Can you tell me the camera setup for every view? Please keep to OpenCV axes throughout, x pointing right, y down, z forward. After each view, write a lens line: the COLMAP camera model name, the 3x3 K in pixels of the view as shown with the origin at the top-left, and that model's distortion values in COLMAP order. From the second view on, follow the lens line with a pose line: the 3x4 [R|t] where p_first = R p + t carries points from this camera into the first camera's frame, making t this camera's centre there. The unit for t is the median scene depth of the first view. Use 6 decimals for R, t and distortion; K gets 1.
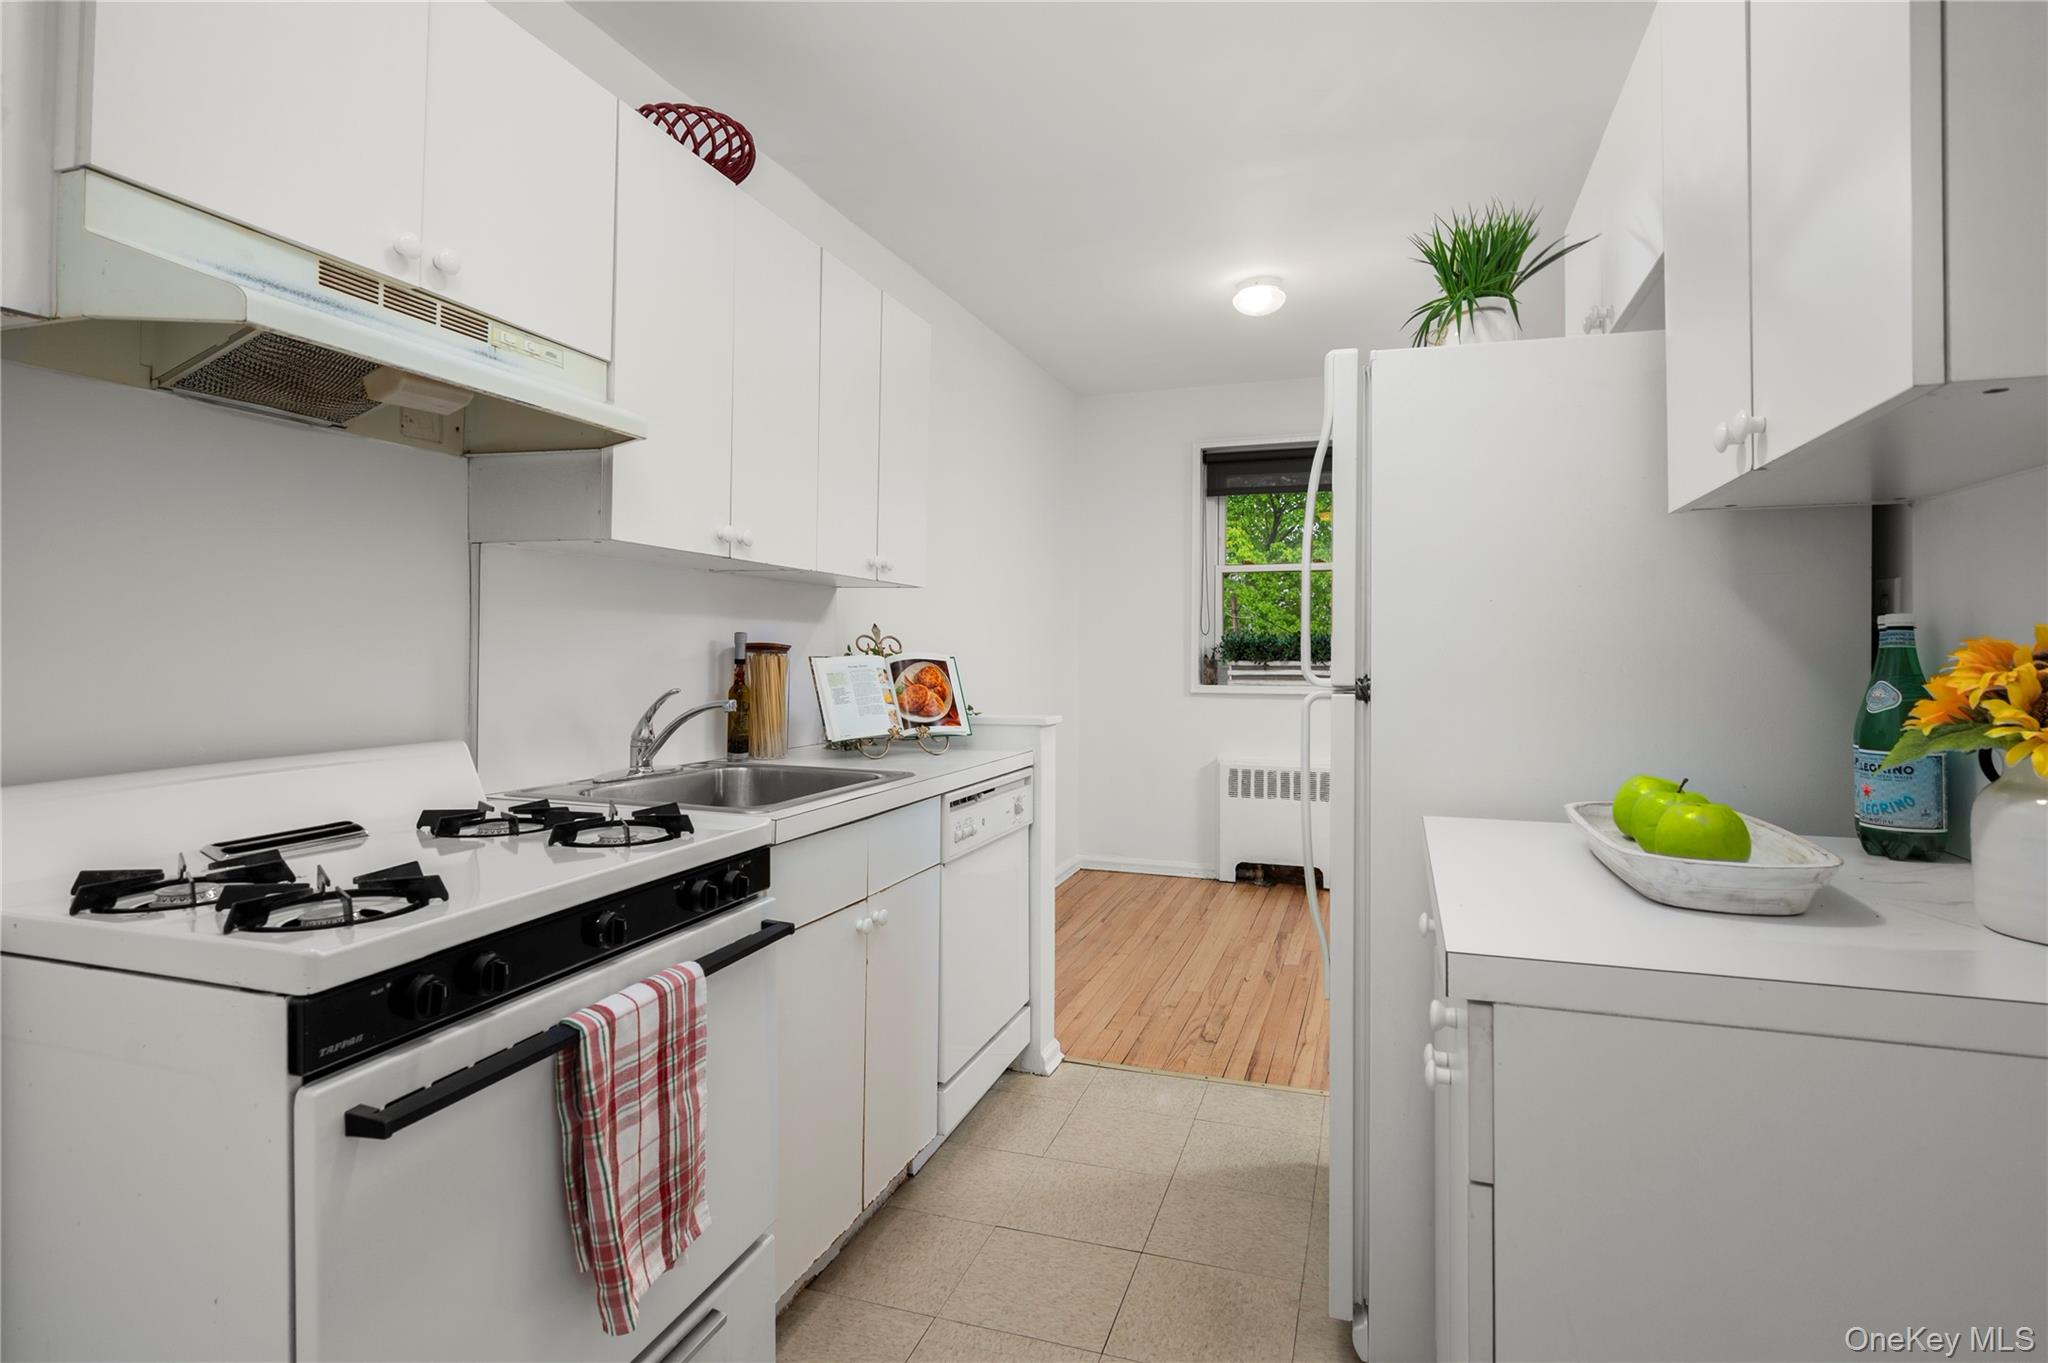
lens RADIAL K [[1044.9, 0, 1024.0], [0, 1044.9, 681.5], [0, 0, 1]] dist [0.000083, 0.000049]
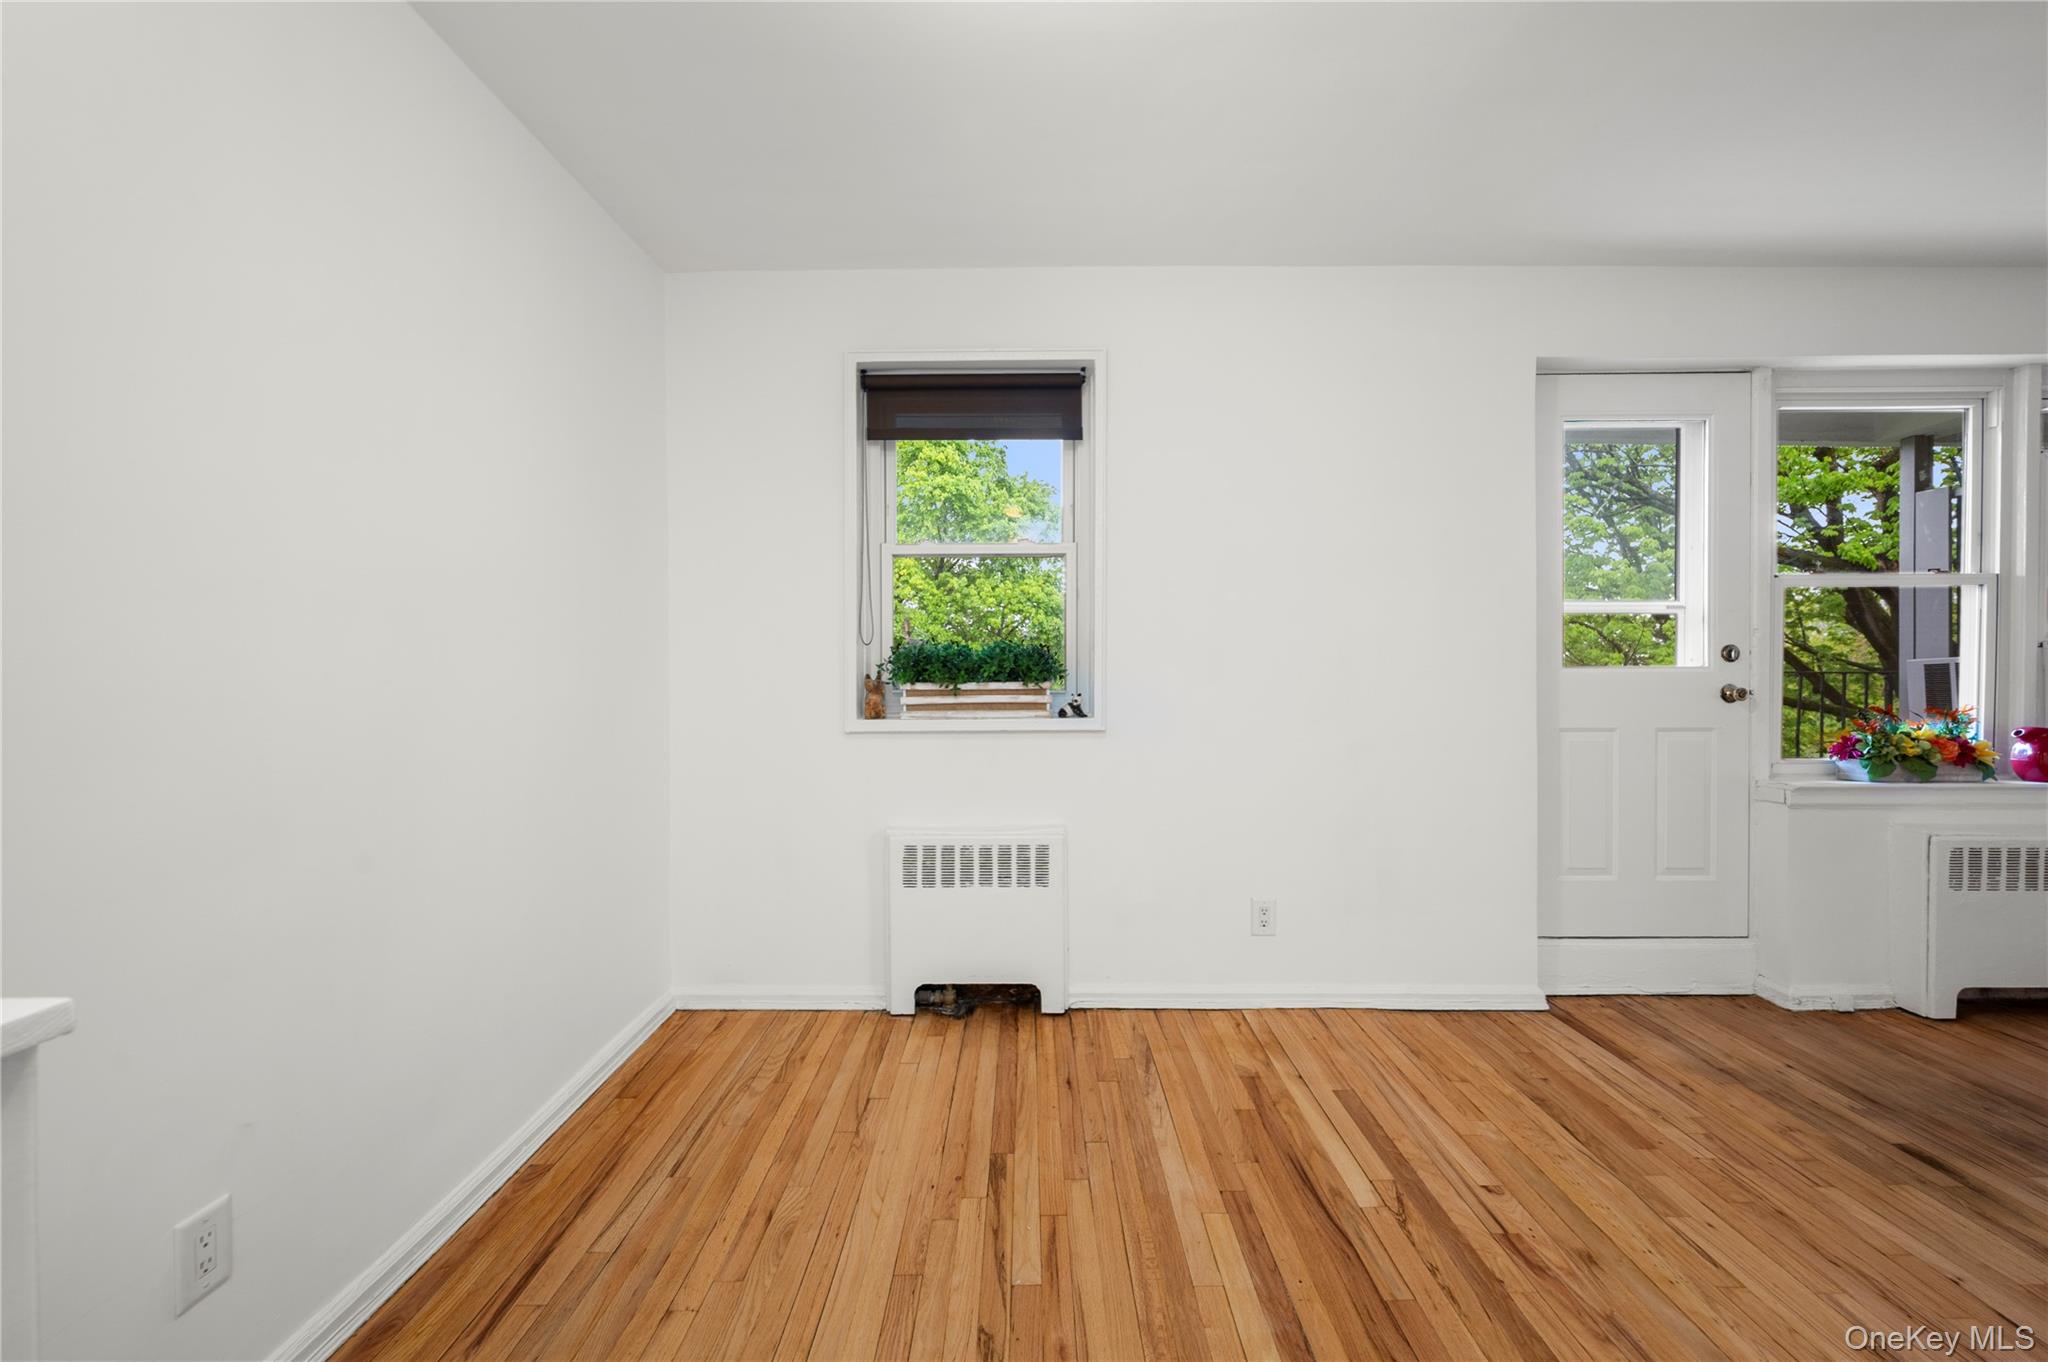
lens RADIAL K [[876.2, 0, 1012.0], [0, 876.2, 664.3], [0, 0, 1]] dist [0.000625, 0.000479]
pose [[0.950472, -0.002916, 0.310795, 0.089592], [0.013386, 0.999412, -0.031563, -0.013157], [-0.310520, 0.034160, 0.949953, 0.448584]]
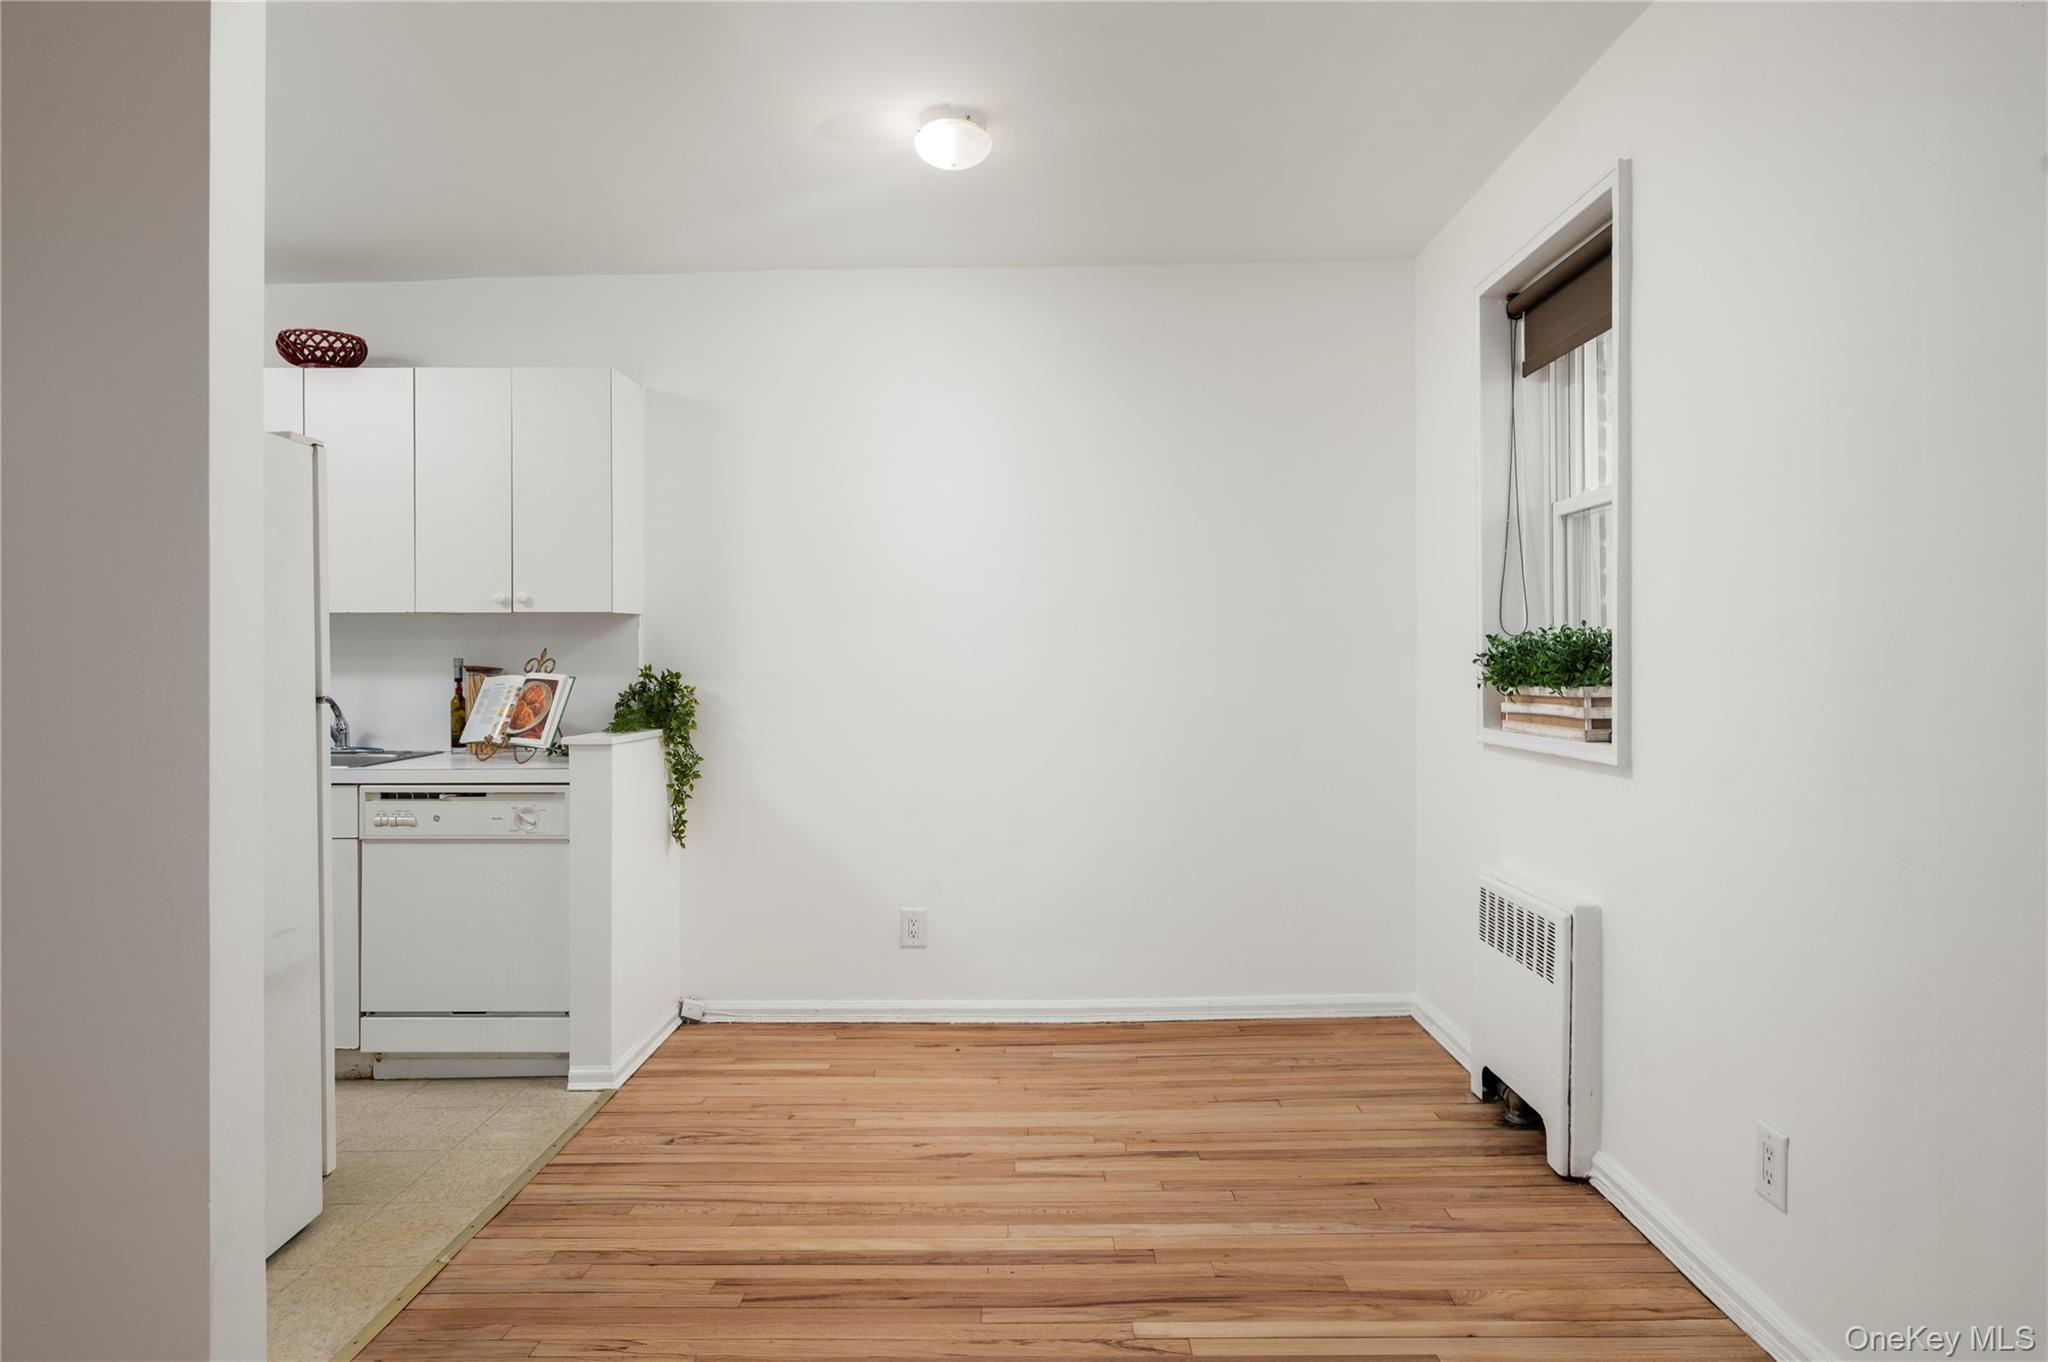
lens RADIAL K [[1245.9, 0, 1021.6], [0, 1245.9, 642.3], [0, 0, 1]] dist [-0.001268, -0.000174]
pose [[0.306089, -0.018812, -0.951817, 0.744395], [-0.021760, 0.999405, -0.026751, -0.019721], [0.951754, 0.028900, 0.305498, 0.583438]]
